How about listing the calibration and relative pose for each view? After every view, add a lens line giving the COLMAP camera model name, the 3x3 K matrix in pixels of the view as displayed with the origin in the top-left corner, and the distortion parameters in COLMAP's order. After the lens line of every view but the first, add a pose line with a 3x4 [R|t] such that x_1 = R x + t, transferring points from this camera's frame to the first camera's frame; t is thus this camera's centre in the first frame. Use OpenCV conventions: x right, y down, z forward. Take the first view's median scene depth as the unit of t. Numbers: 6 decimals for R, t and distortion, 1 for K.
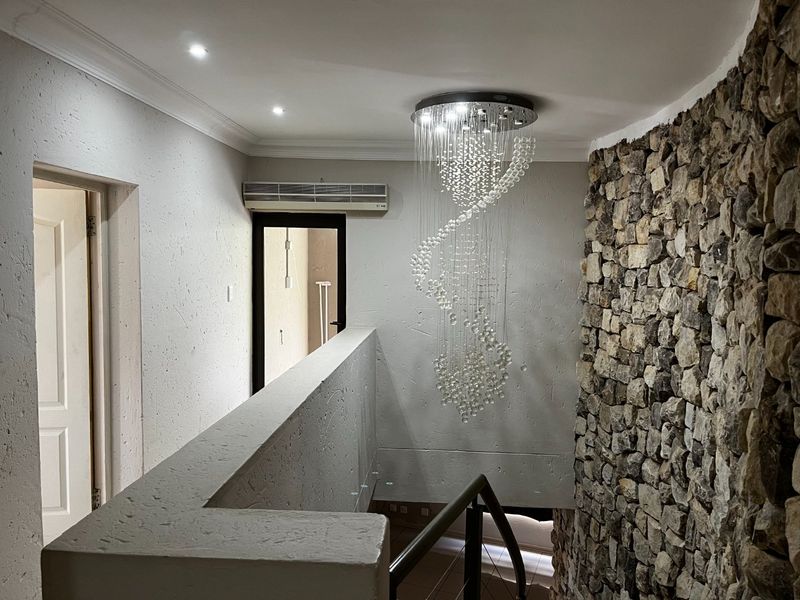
lens RADIAL K [[609.1, 0, 397.8], [0, 609.1, 308.3], [0, 0, 1]] dist [0.077261, -0.105169]
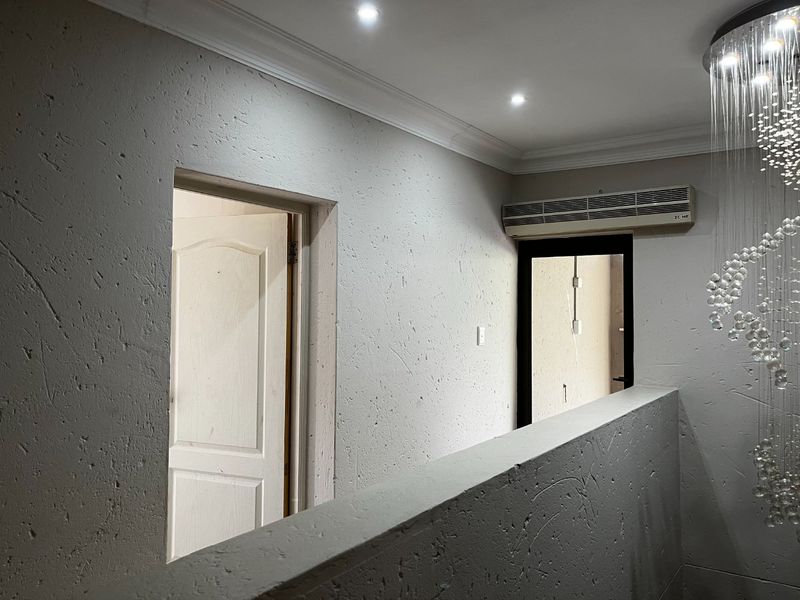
lens RADIAL K [[606.4, 0, 400.0], [0, 606.4, 300.0], [0, 0, 1]] dist [0.051781, -0.078692]
pose [[0.853968, -0.016531, -0.520063, 0.088771], [-0.036578, 0.995115, -0.091694, 0.010188], [0.519038, 0.097327, 0.849192, 0.332868]]
